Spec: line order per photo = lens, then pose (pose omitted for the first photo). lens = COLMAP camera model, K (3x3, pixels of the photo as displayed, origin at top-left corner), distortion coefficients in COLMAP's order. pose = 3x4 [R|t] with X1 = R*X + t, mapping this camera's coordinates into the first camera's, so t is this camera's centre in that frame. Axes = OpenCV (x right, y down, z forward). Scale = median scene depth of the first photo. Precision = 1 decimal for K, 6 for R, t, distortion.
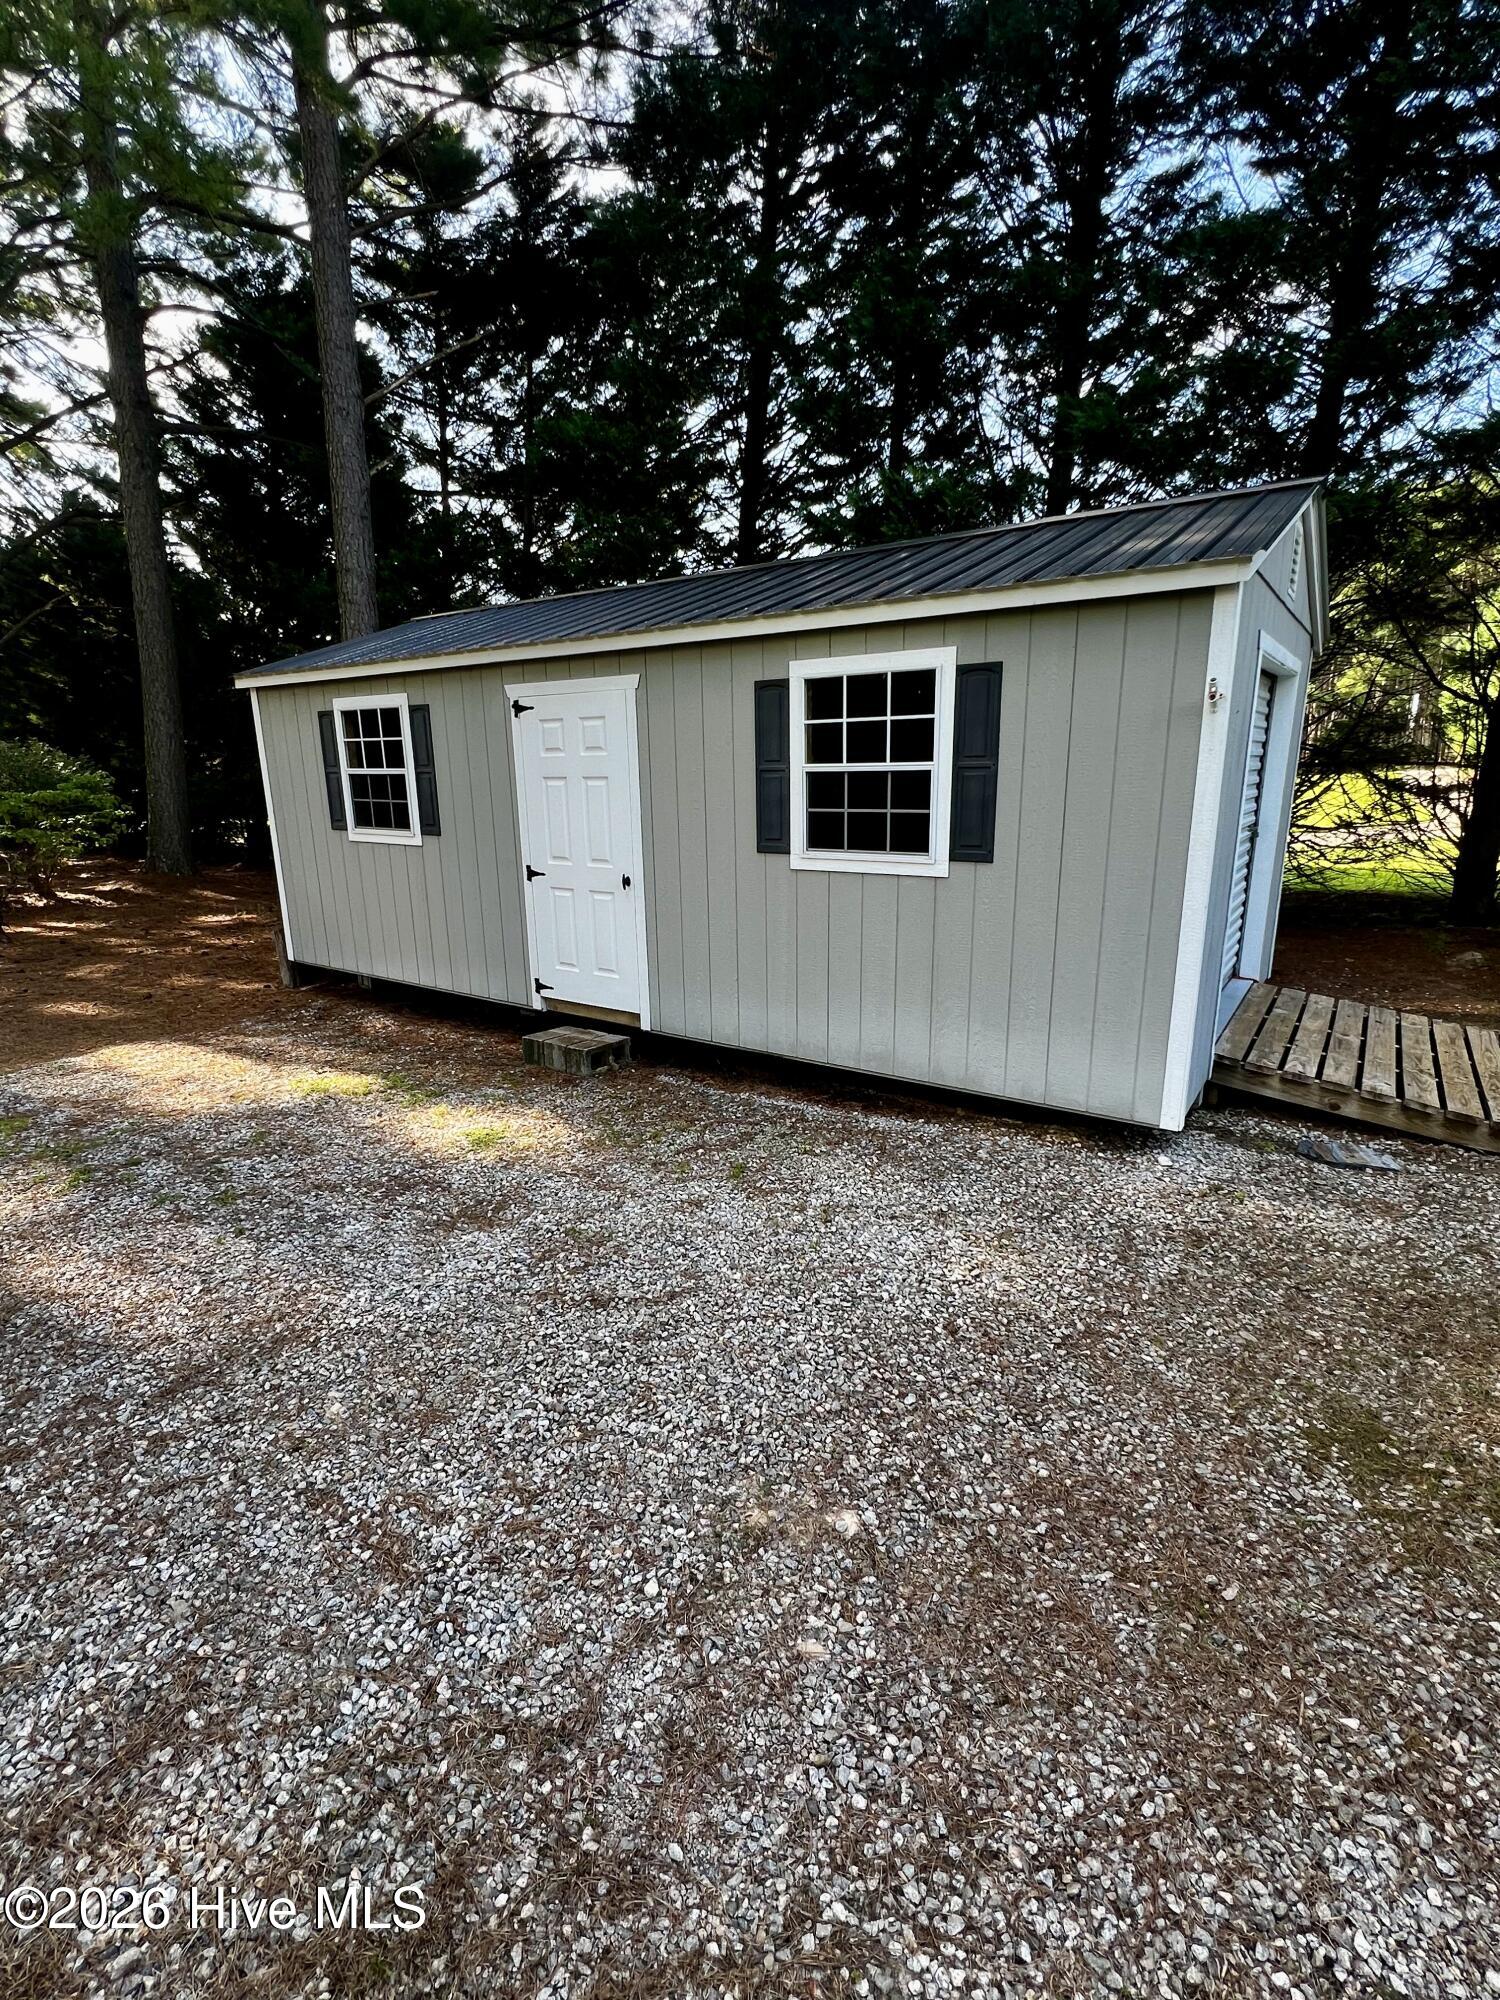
lens RADIAL K [[931.5, 0, 751.5], [0, 931.5, 999.7], [0, 0, 1]] dist [-0.006142, -0.000545]
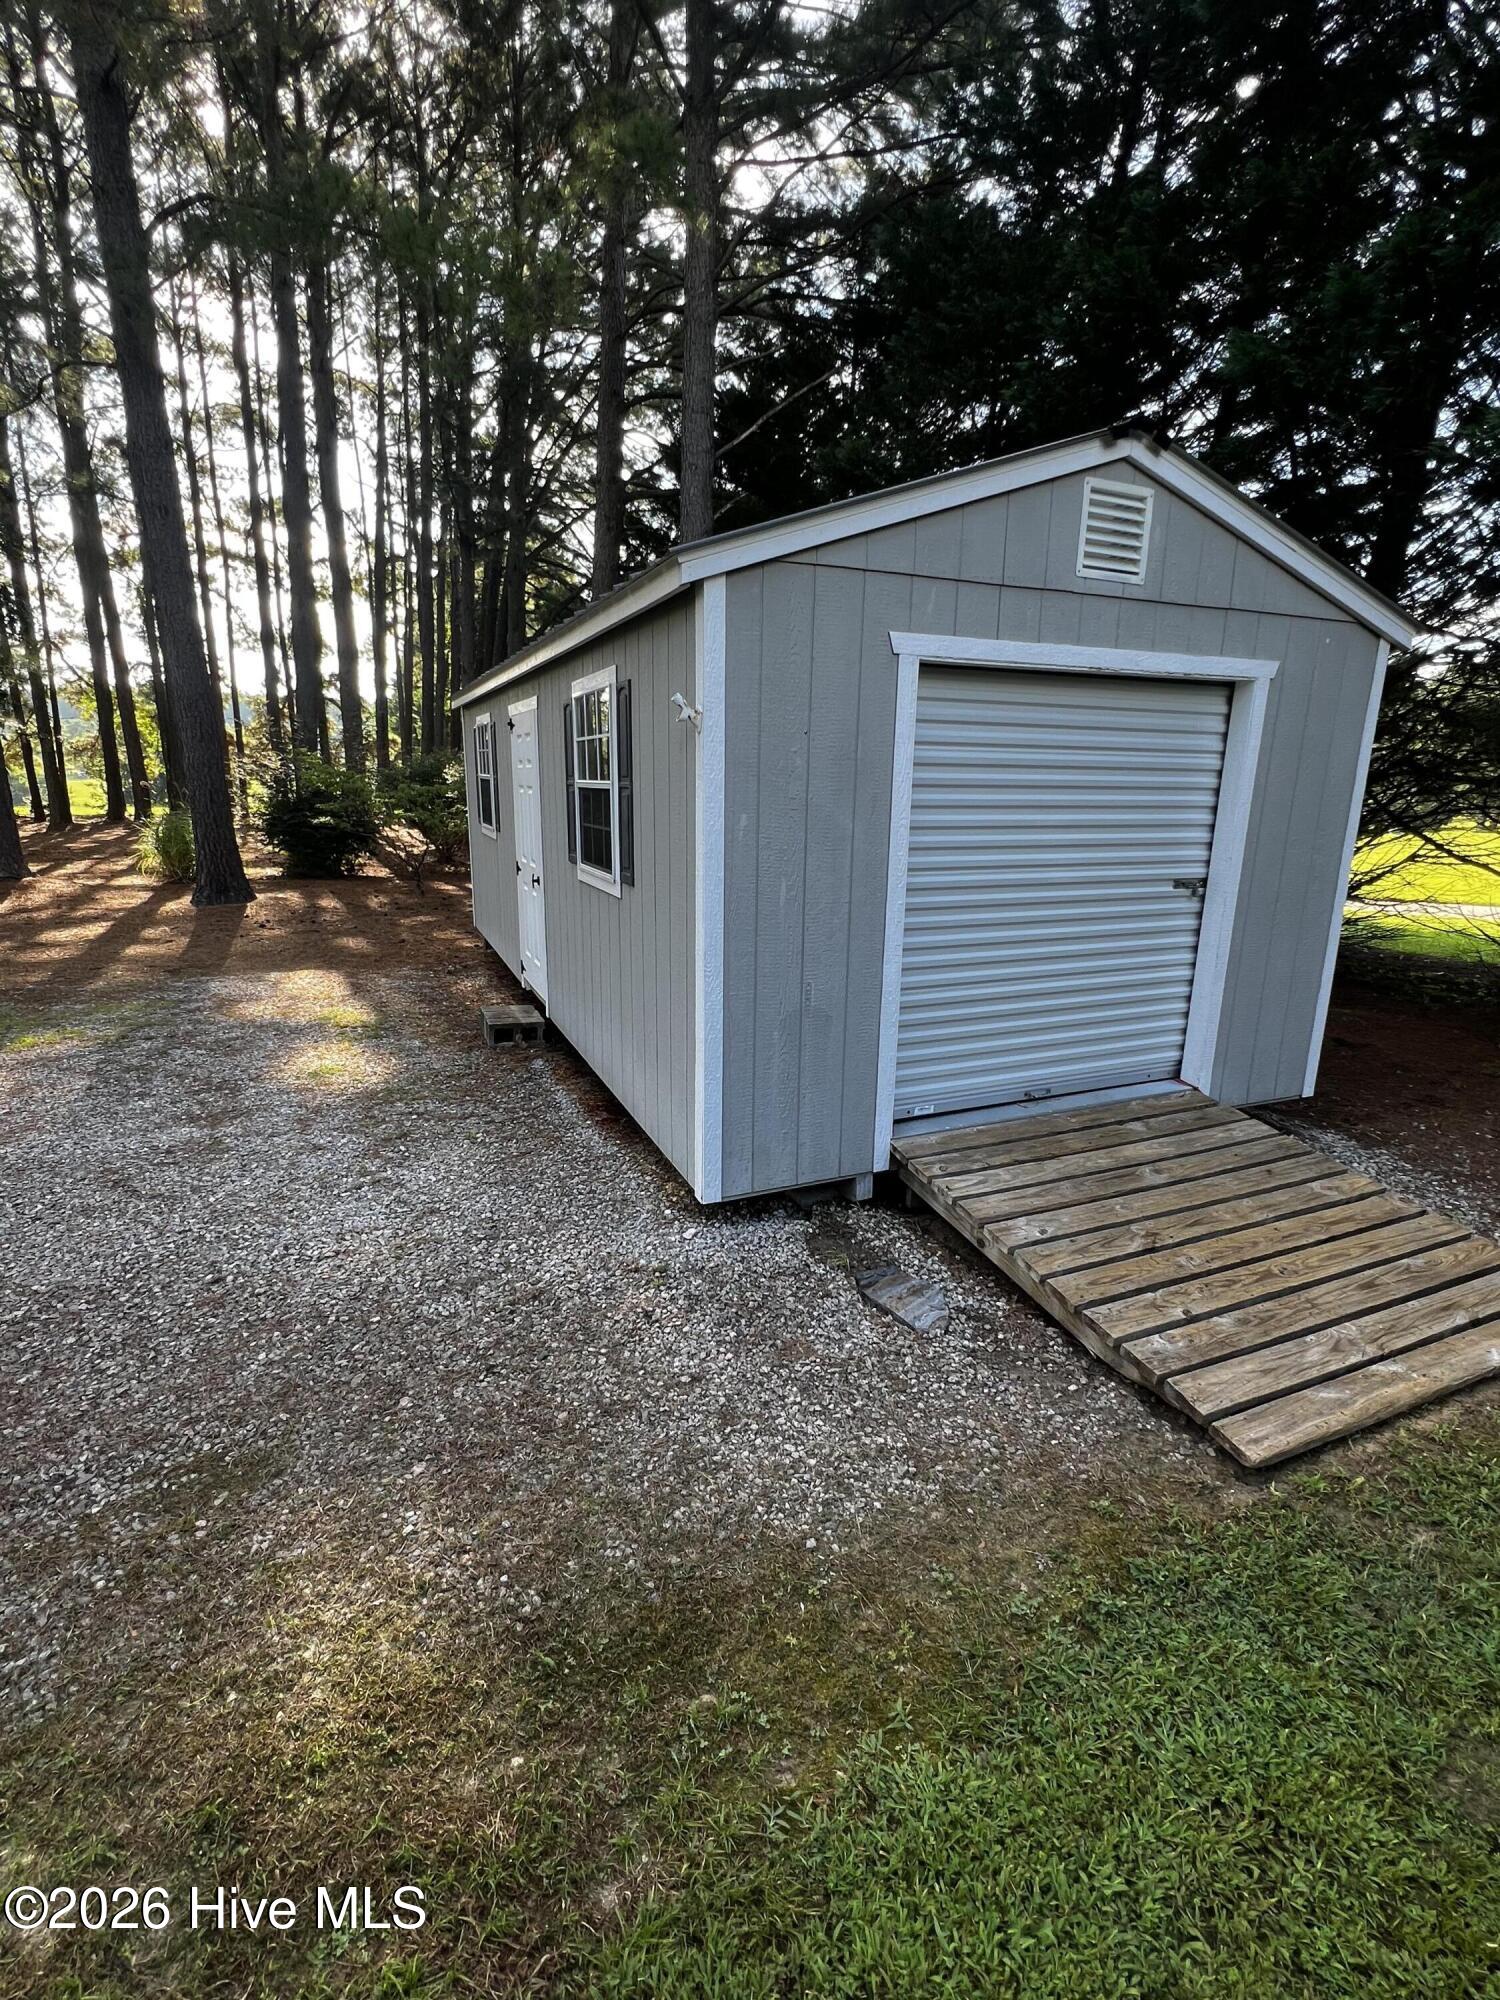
lens RADIAL K [[931.5, 0, 752.2], [0, 931.5, 1000.7], [0, 0, 1]] dist [-0.006142, -0.000545]
pose [[0.845749, 0.155698, -0.510360, 0.820415], [-0.162252, 0.986230, 0.031995, -0.076655], [0.508314, 0.055747, 0.859366, 0.221703]]
